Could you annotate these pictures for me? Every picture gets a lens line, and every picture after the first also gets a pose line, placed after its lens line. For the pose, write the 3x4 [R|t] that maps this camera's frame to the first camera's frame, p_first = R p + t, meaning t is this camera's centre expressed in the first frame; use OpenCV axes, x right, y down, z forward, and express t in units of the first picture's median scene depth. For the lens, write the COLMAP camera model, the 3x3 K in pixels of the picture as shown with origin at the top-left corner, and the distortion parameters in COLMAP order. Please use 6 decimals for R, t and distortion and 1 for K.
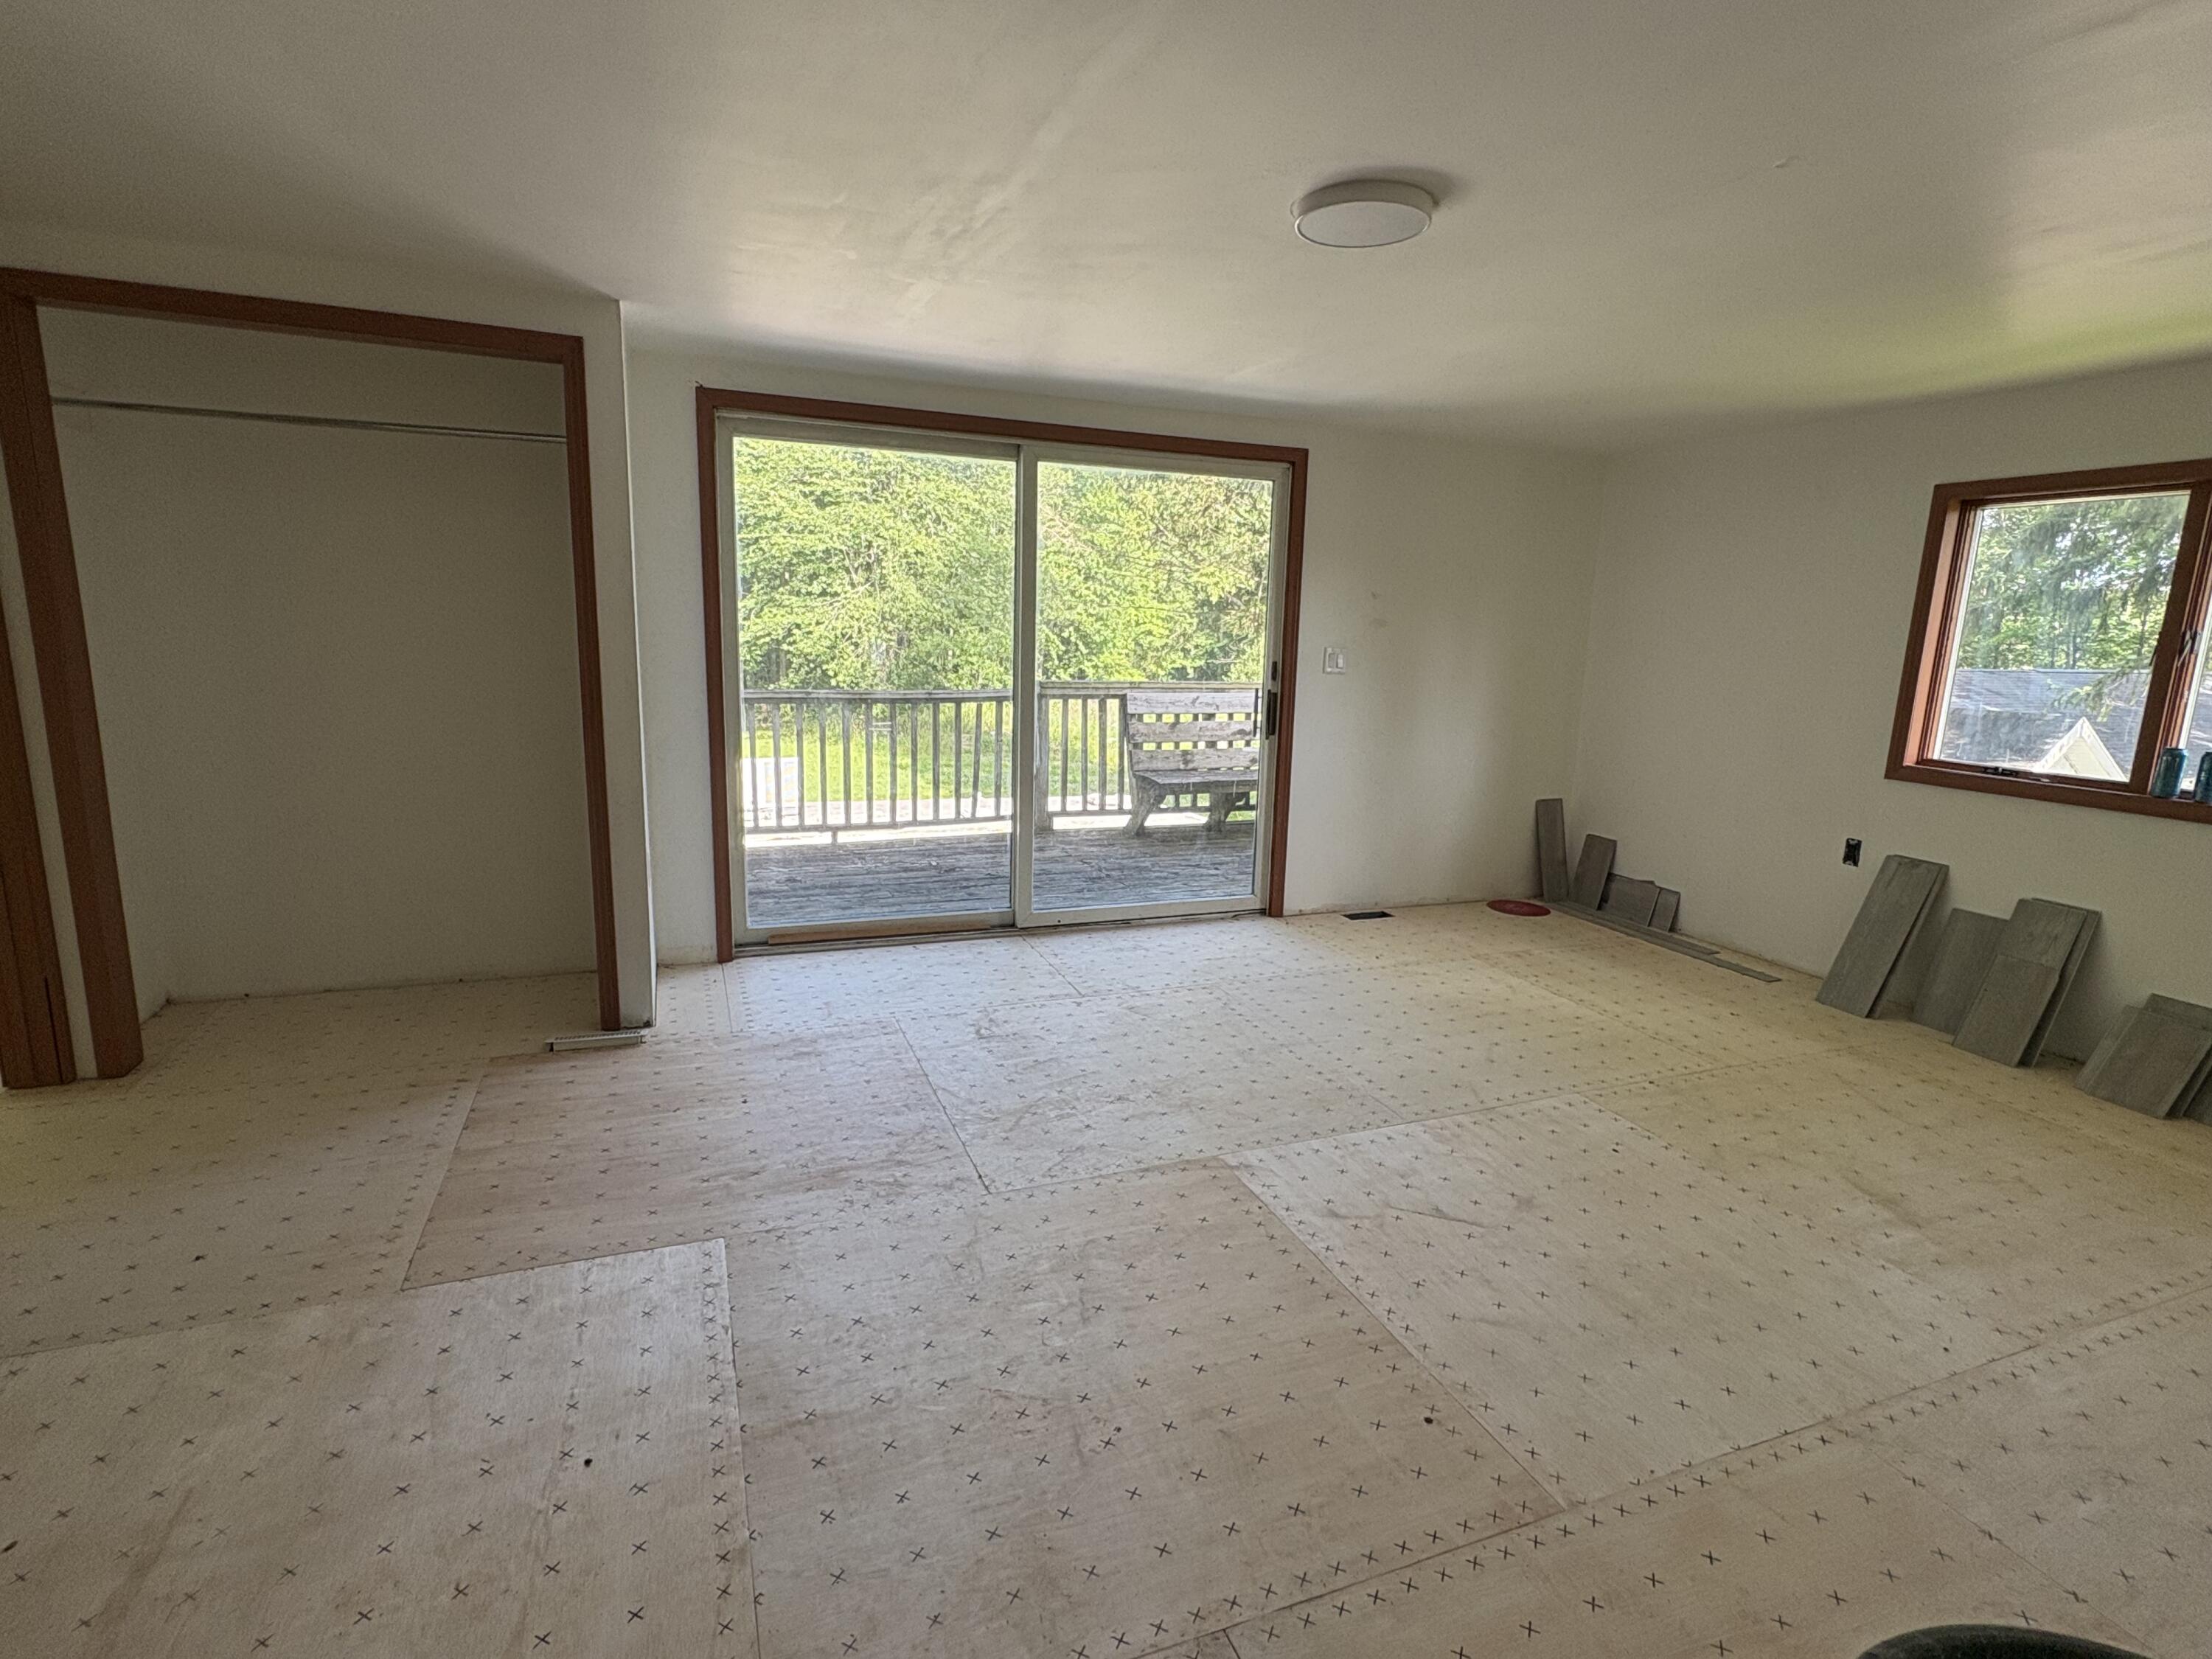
lens RADIAL K [[1090.9, 0, 1105.4], [0, 1090.9, 823.2], [0, 0, 1]] dist [0.003629, 0.000117]
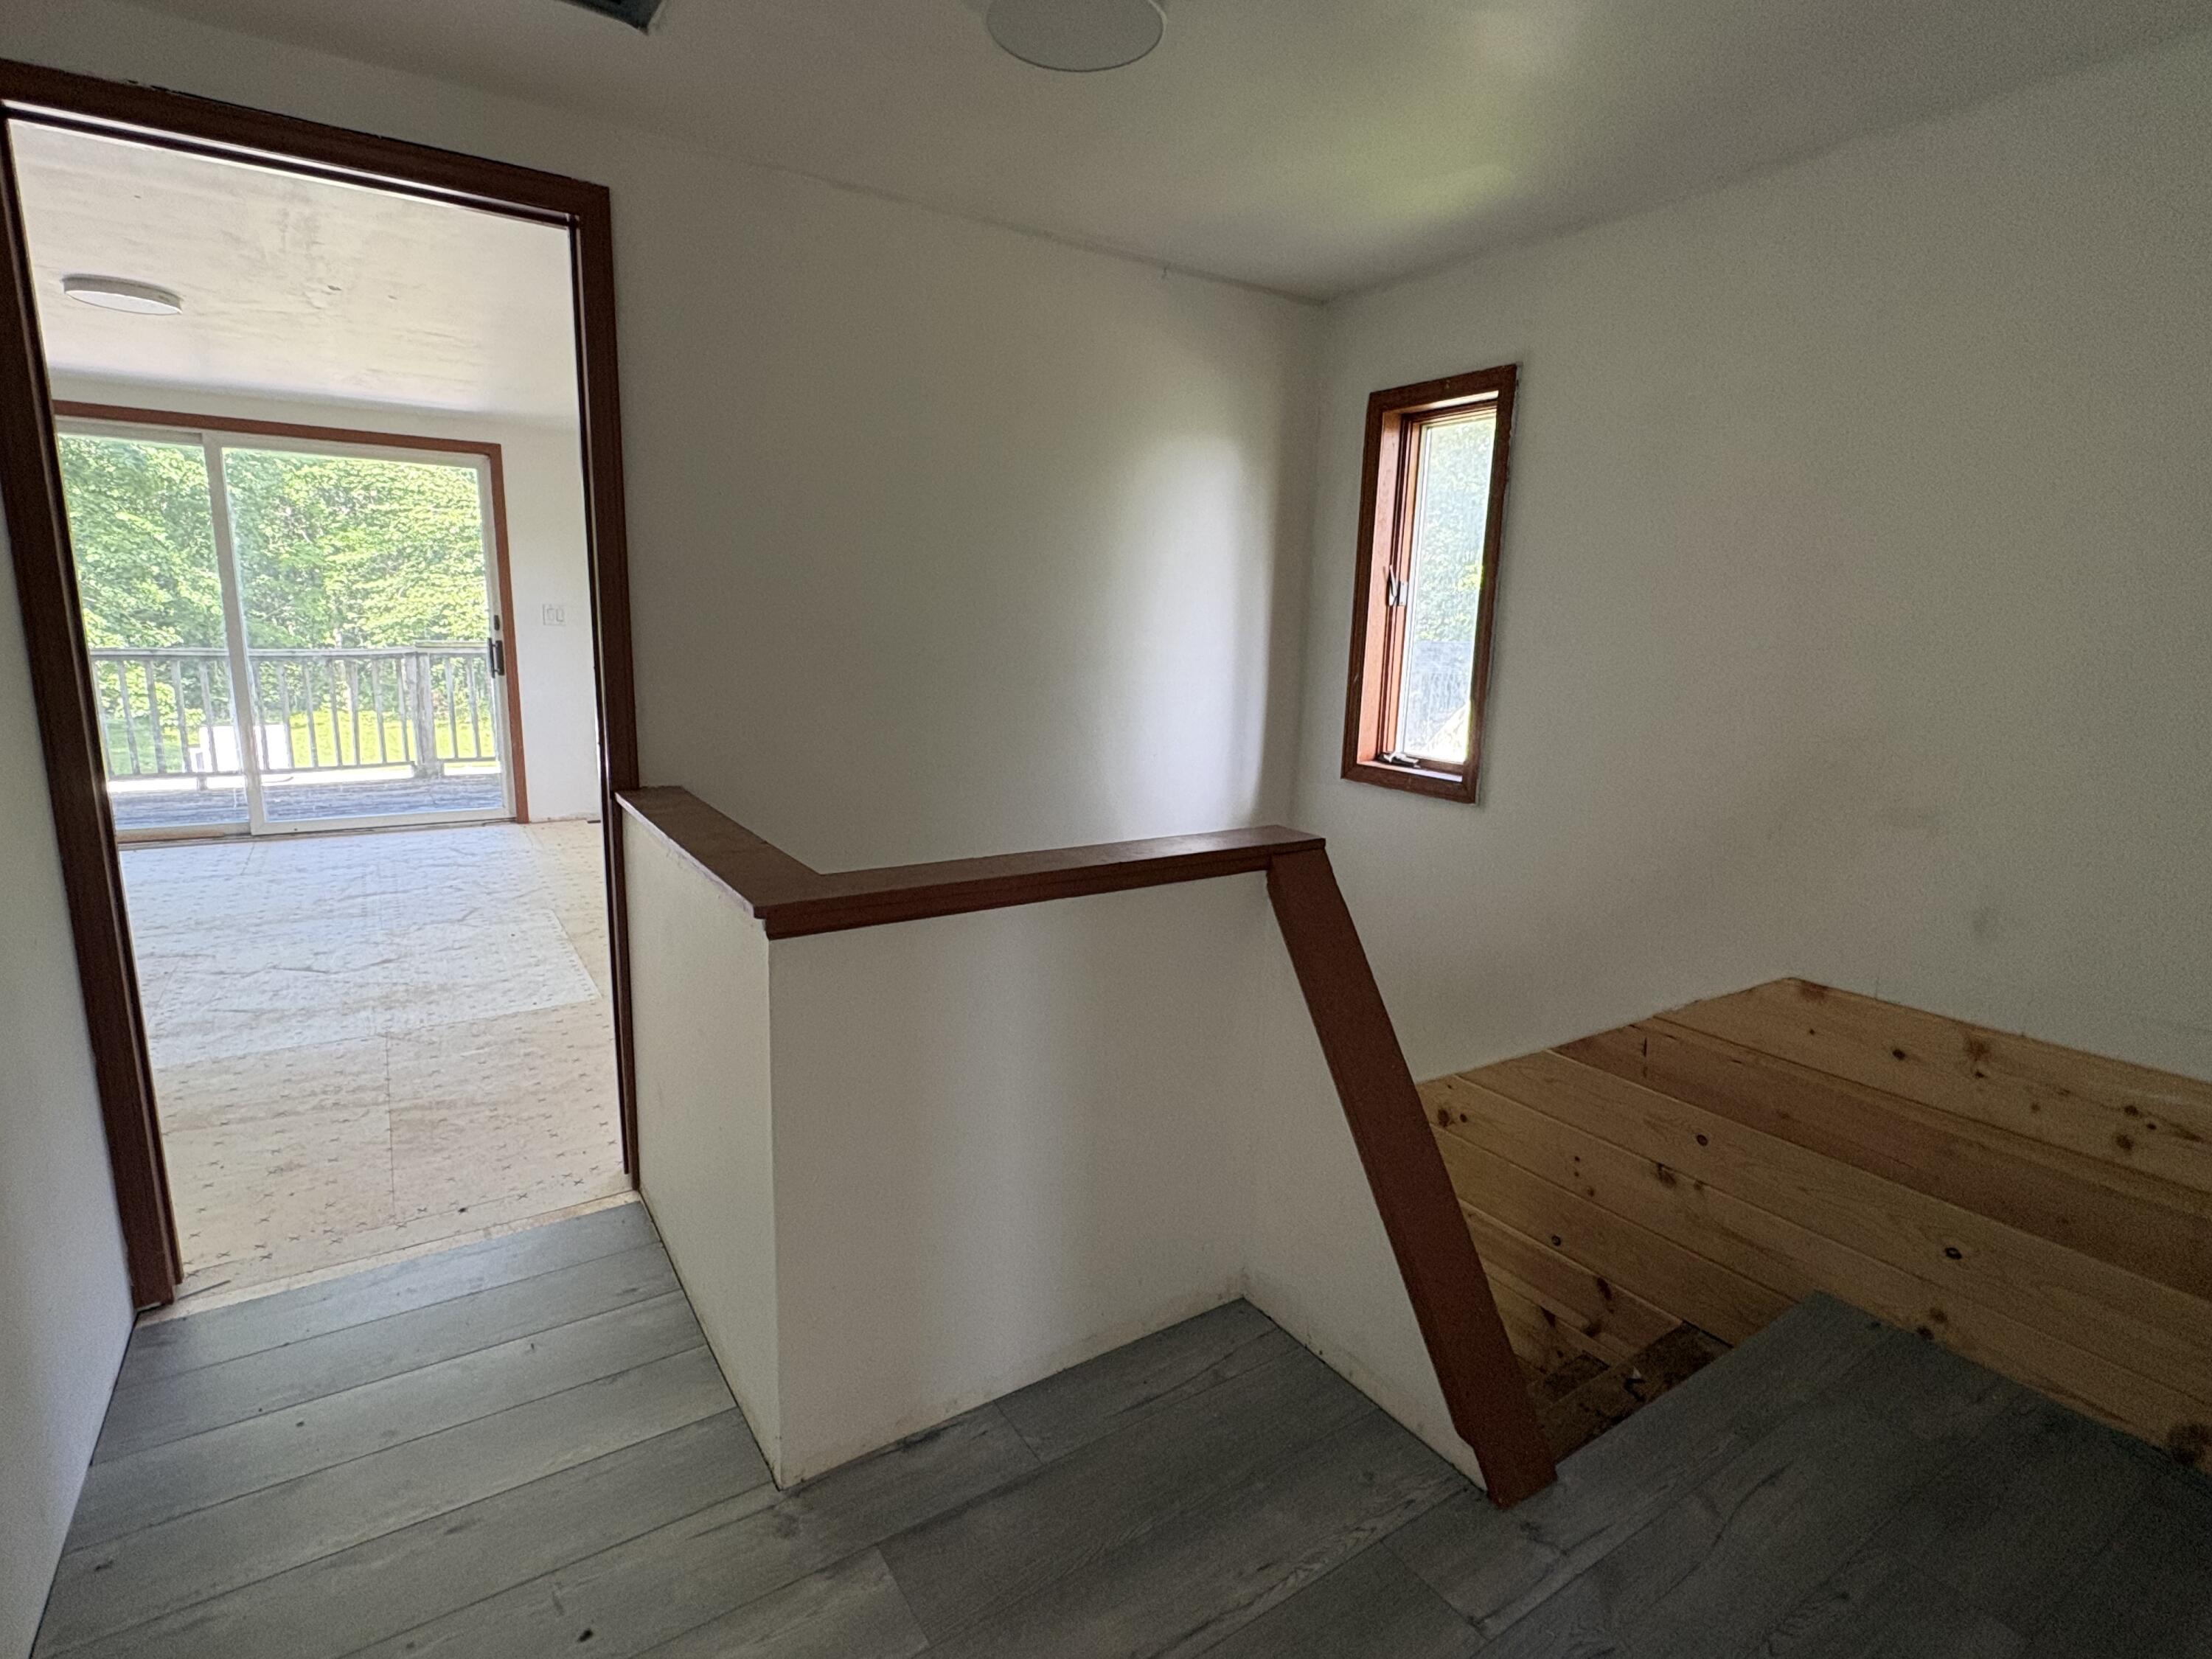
lens RADIAL K [[1090.9, 0, 1105.6], [0, 1090.9, 836.4], [0, 0, 1]] dist [0.003629, 0.000117]
pose [[0.978953, -0.038225, 0.200474, 0.550098], [0.033539, 0.999080, 0.026720, 0.088355], [-0.201311, -0.019434, 0.979335, -0.344722]]
